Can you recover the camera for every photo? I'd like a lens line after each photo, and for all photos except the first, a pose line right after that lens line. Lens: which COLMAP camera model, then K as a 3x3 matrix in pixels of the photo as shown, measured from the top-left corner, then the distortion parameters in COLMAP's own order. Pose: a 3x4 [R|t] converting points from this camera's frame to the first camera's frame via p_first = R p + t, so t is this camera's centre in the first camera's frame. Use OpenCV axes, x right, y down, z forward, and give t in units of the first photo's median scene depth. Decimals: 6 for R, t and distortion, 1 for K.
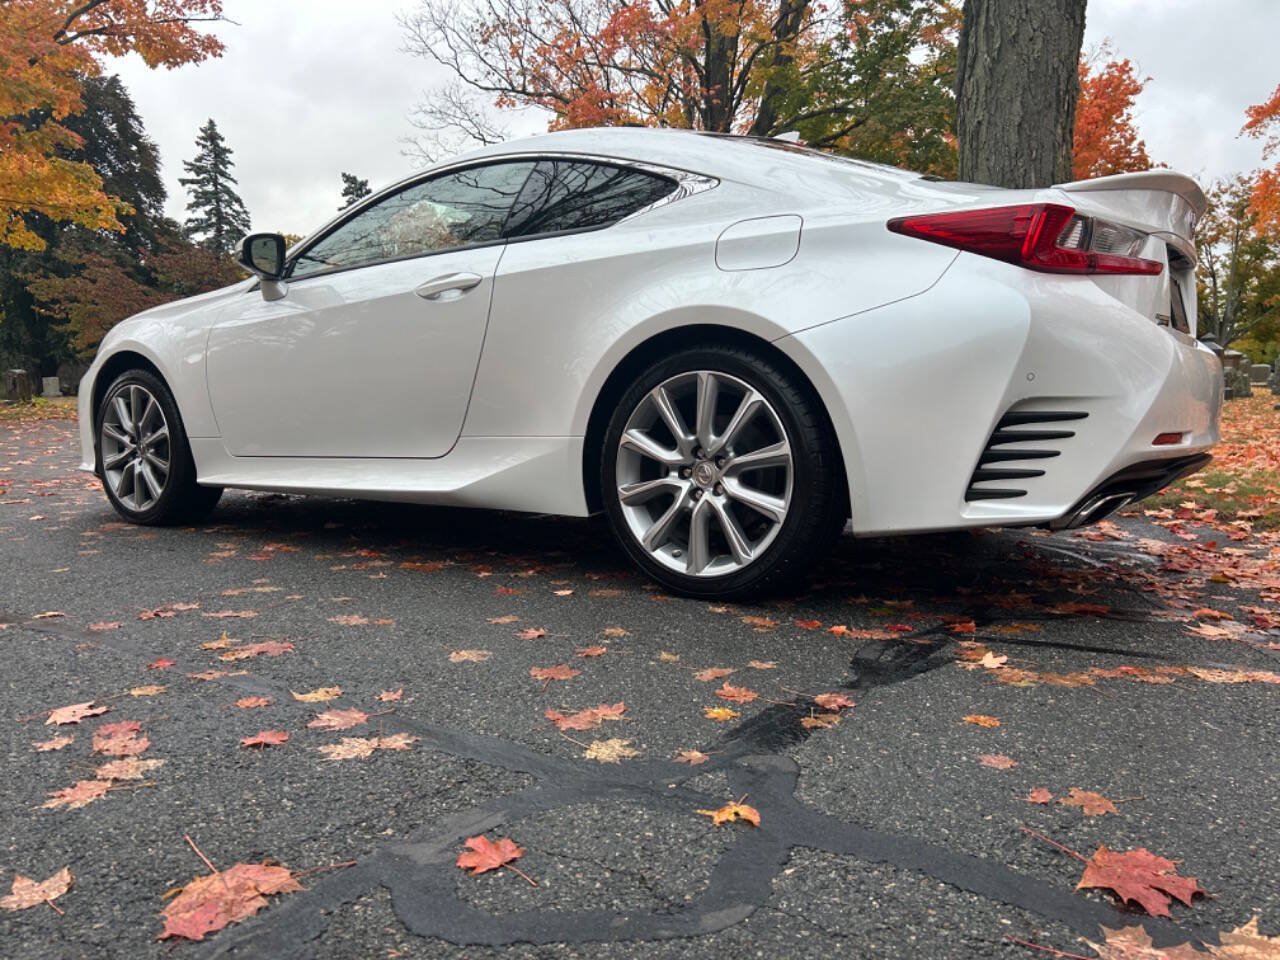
lens RADIAL K [[971.6, 0, 654.3], [0, 971.6, 504.7], [0, 0, 1]] dist [0.049097, -0.047845]
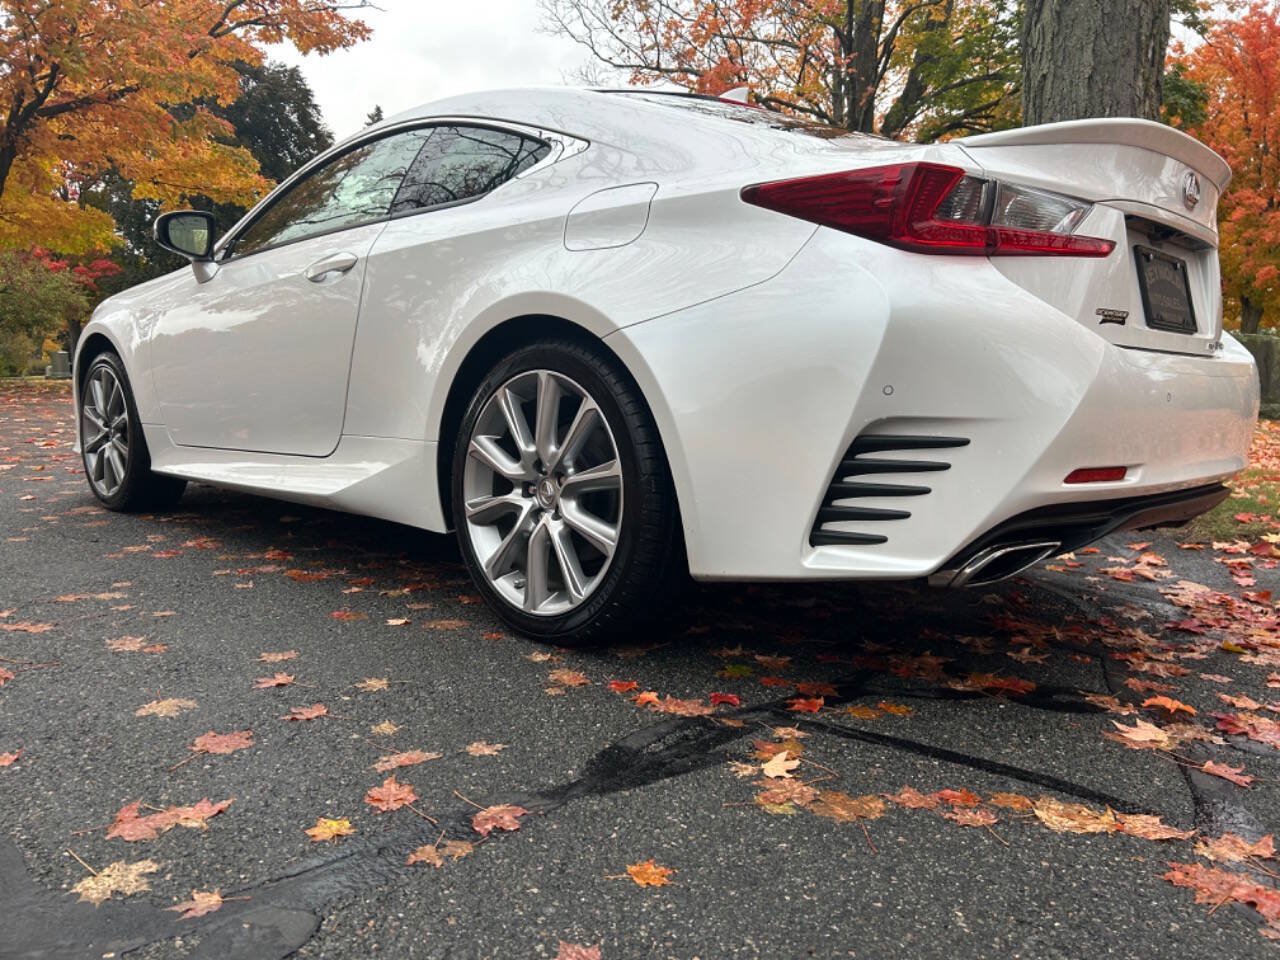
lens RADIAL K [[971.6, 0, 654.3], [0, 971.6, 504.7], [0, 0, 1]] dist [0.049097, -0.047845]
pose [[0.986459, 0.041168, -0.158759, 0.206549], [-0.038251, 0.999039, 0.021386, -0.031729], [0.159487, -0.015023, 0.987086, 0.135329]]
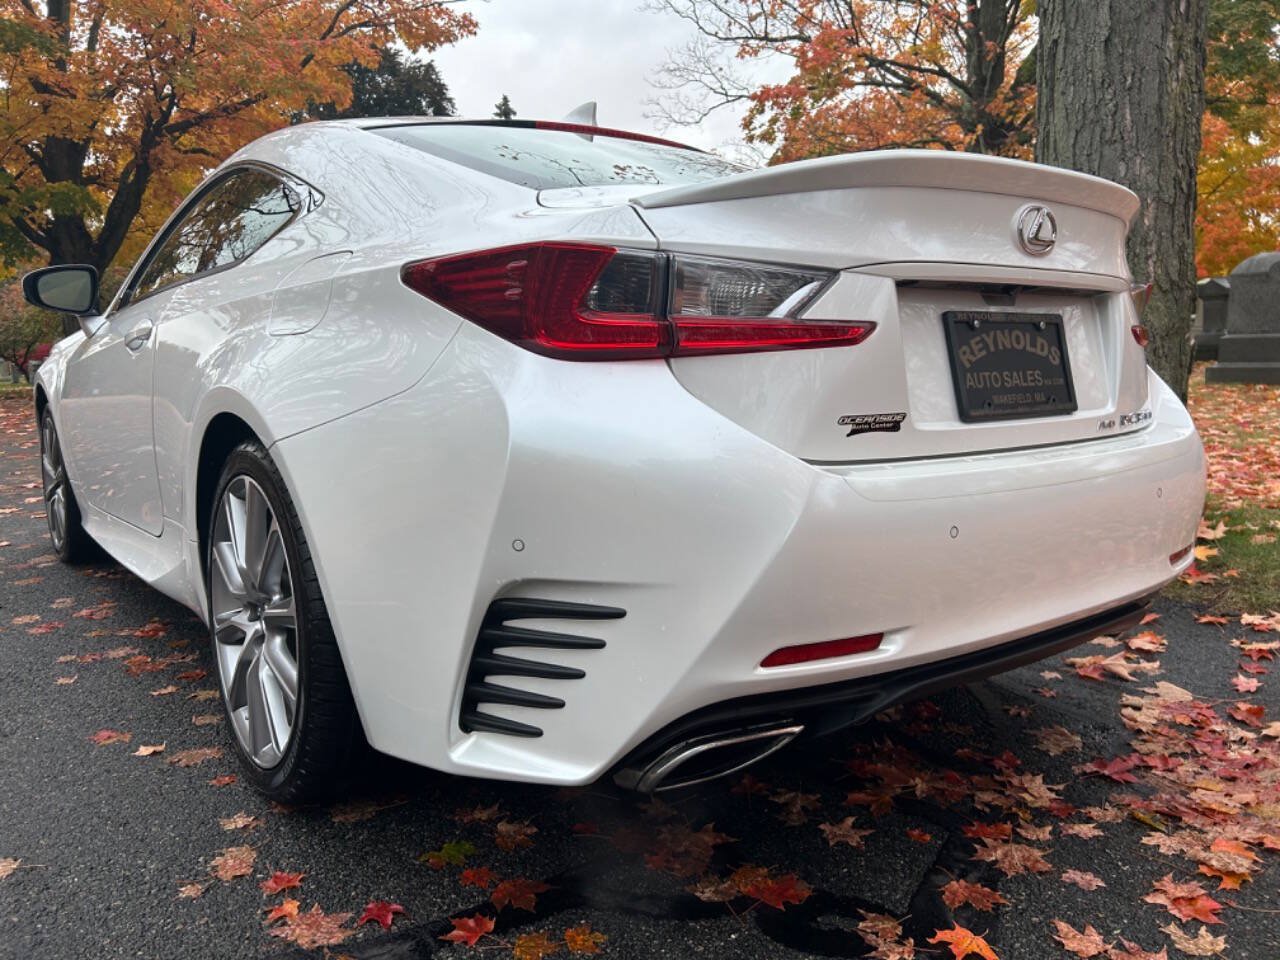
lens RADIAL K [[973.3, 0, 658.7], [0, 973.3, 510.1], [0, 0, 1]] dist [0.048541, -0.053823]
pose [[0.952015, 0.039013, -0.303554, 0.400845], [-0.022986, 0.998155, 0.056194, -0.116802], [0.305186, -0.046520, 0.951156, 0.302718]]
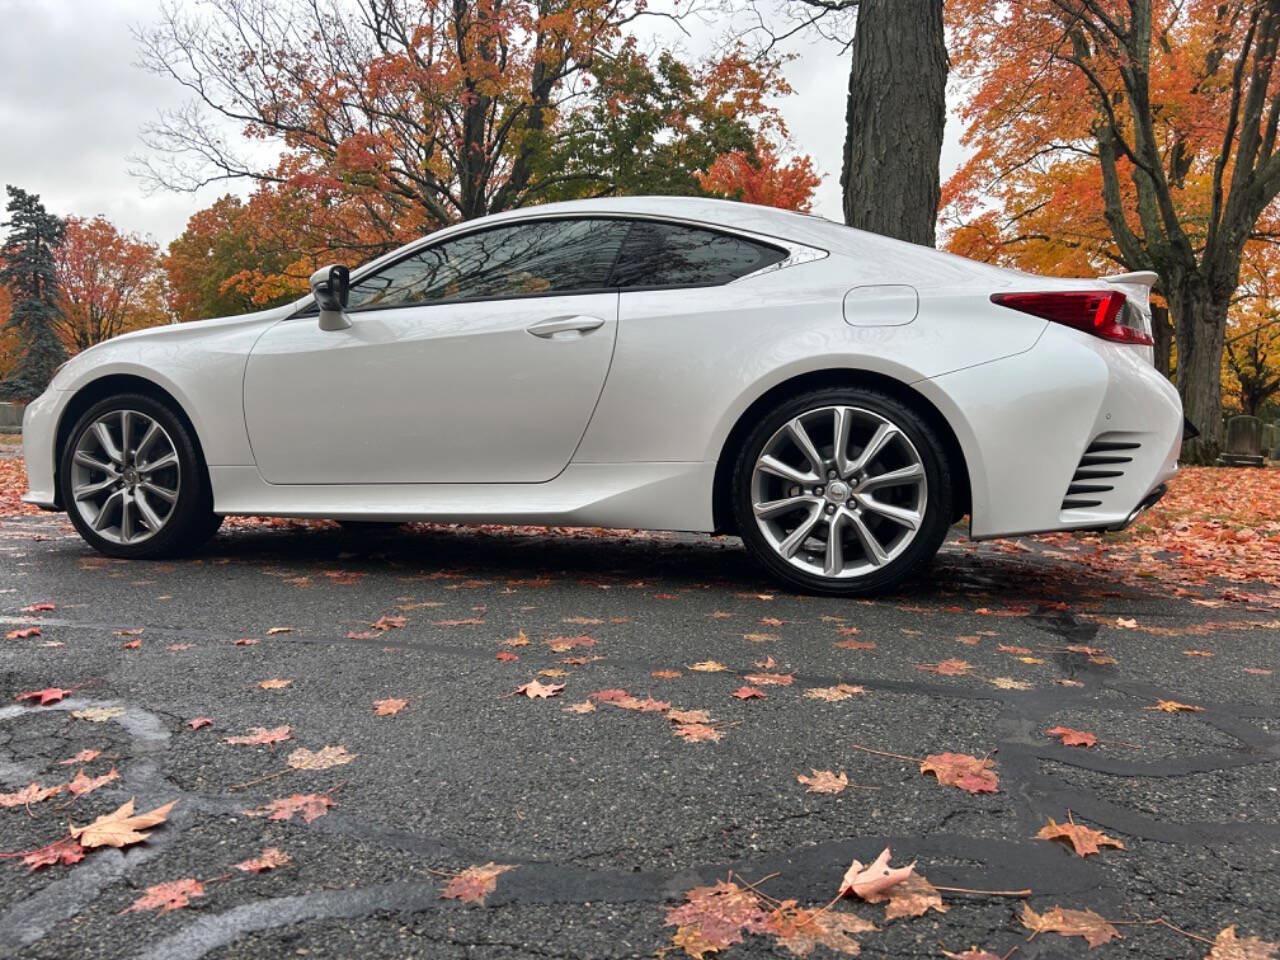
lens RADIAL K [[971.6, 0, 654.3], [0, 971.6, 504.7], [0, 0, 1]] dist [0.049097, -0.047845]
pose [[0.953583, -0.003449, 0.301111, -0.390186], [0.018683, 0.998686, -0.047727, 0.027559], [-0.300551, 0.051138, 0.952394, -0.058673]]
